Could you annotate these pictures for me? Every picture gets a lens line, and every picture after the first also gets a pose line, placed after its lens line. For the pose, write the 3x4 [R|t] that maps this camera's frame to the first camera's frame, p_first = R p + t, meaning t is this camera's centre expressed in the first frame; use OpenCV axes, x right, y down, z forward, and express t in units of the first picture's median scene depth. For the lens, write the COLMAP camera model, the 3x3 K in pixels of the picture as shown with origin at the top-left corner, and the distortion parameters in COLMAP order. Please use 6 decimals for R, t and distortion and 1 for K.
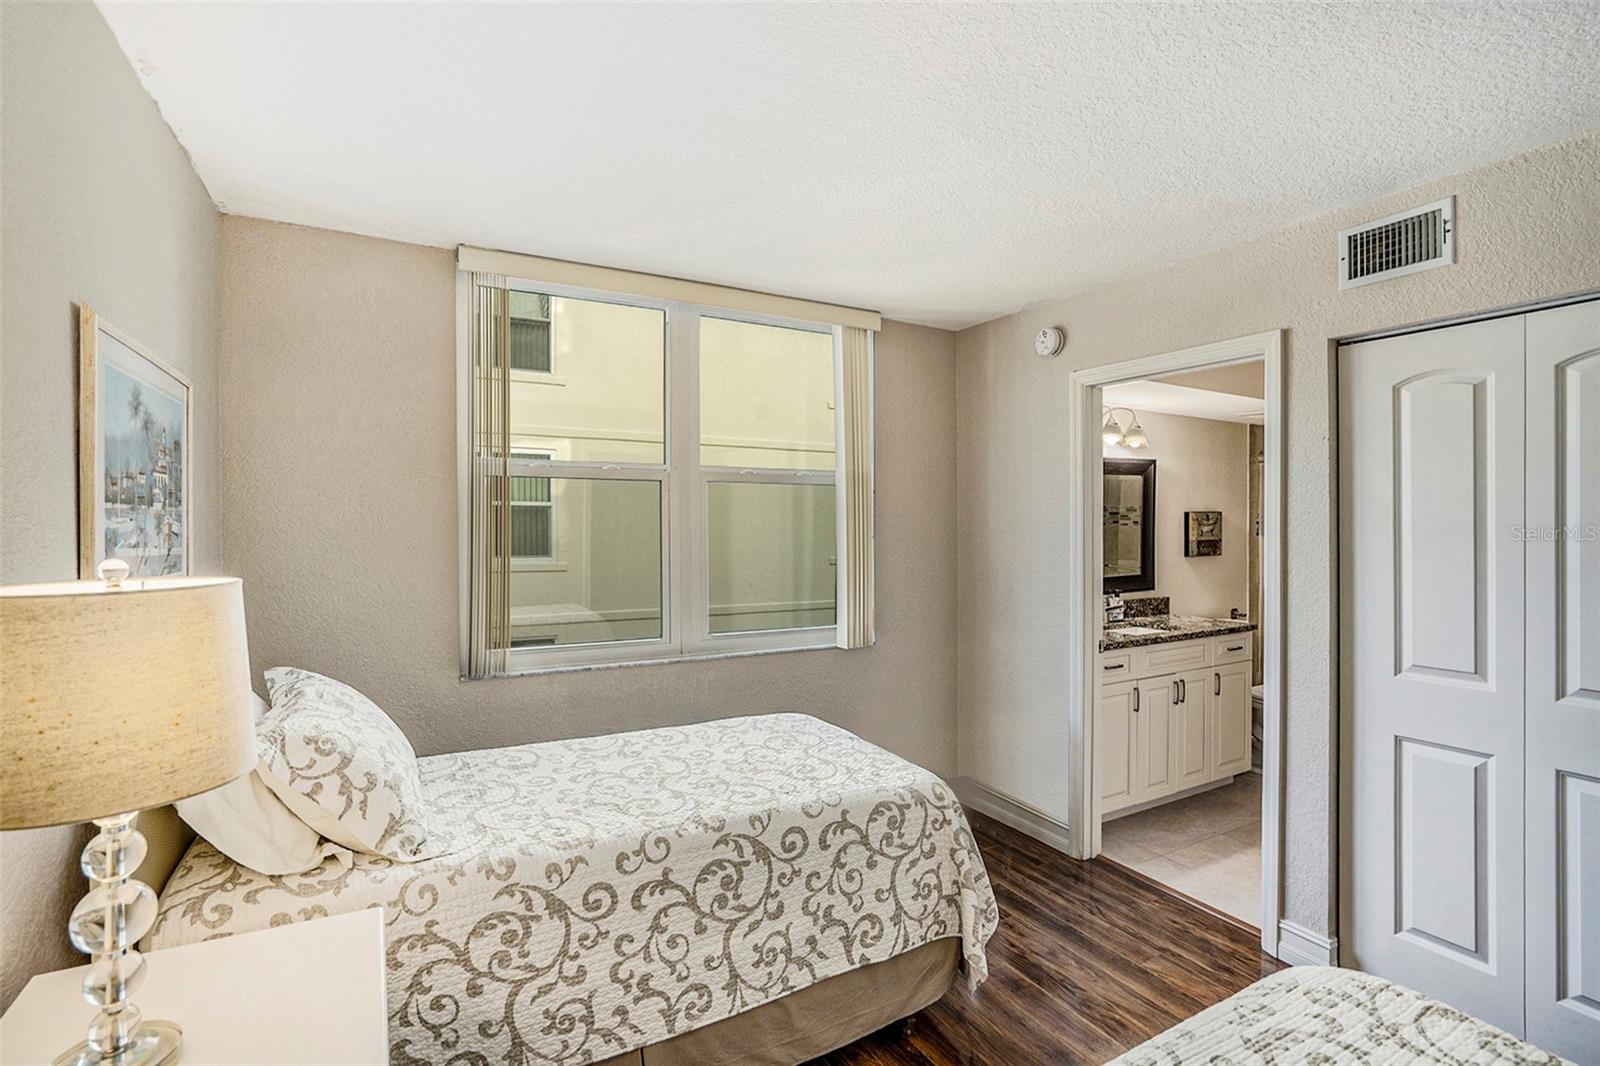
lens RADIAL K [[772.4, 0, 802.4], [0, 772.4, 517.8], [0, 0, 1]] dist [-0.056110, 0.031339]
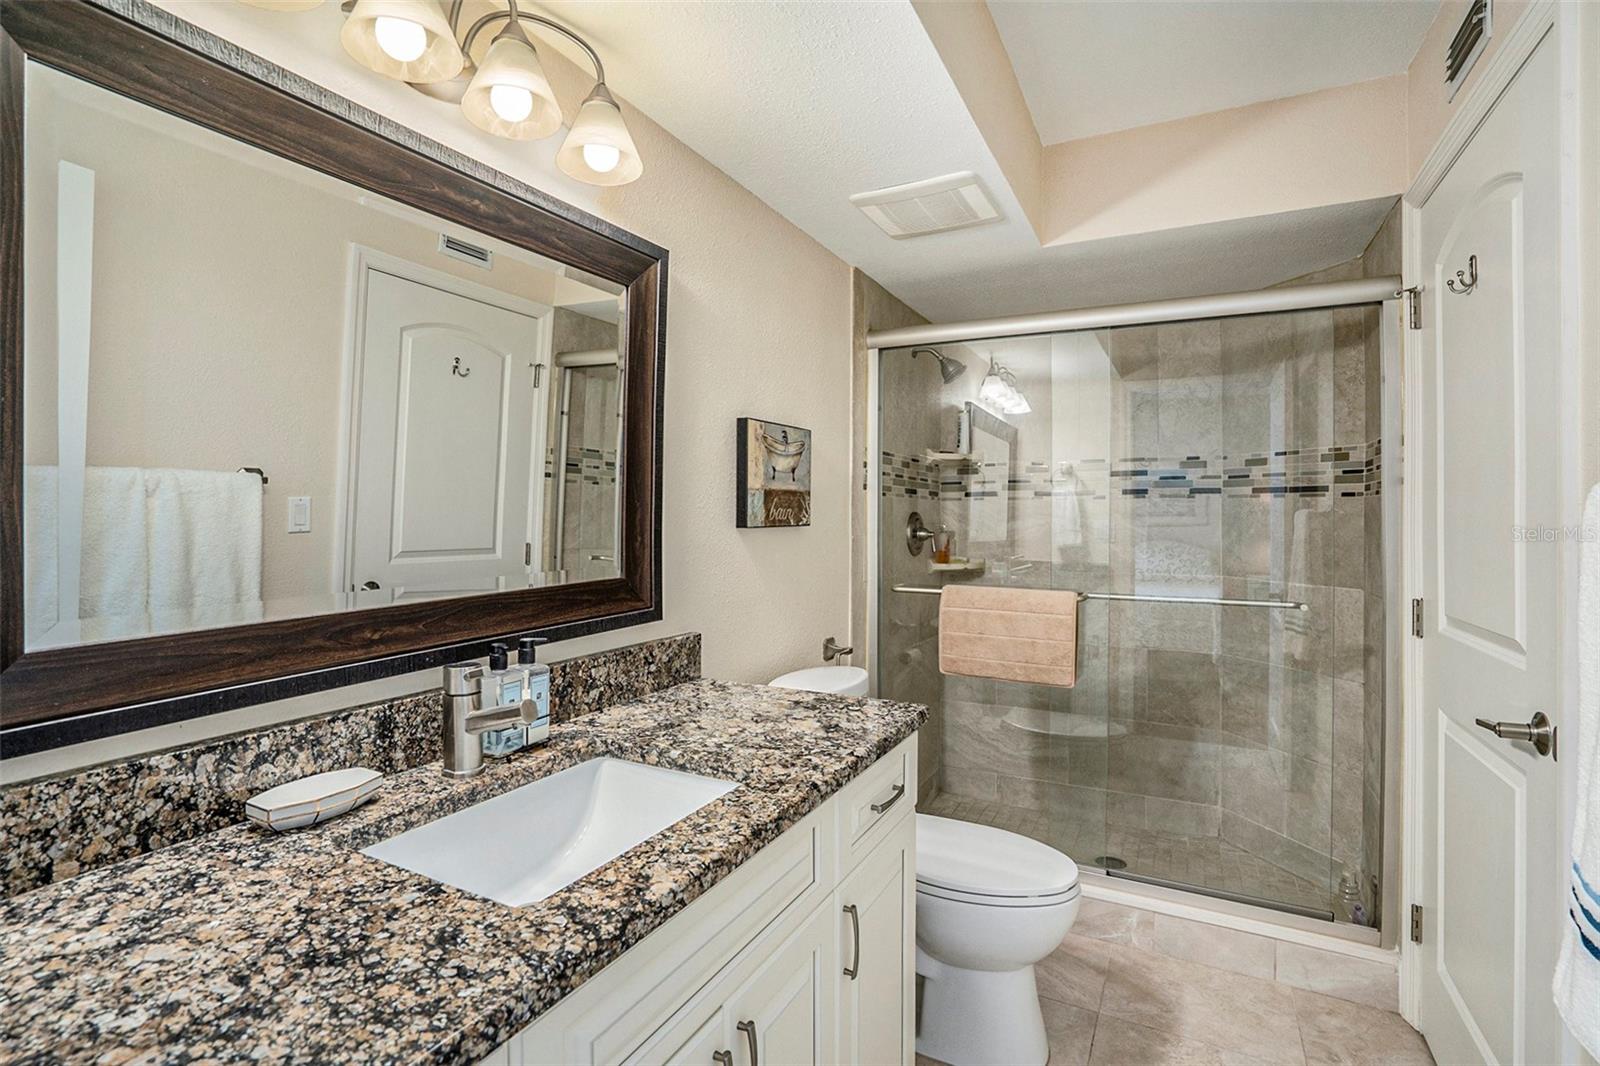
lens RADIAL K [[772.4, 0, 802.4], [0, 772.4, 517.8], [0, 0, 1]] dist [-0.056110, 0.031339]
pose [[0.844658, 0.003467, 0.535295, 0.323914], [-0.003041, 0.999994, -0.001679, 0.048478], [-0.535297, -0.000210, 0.844664, 0.662257]]
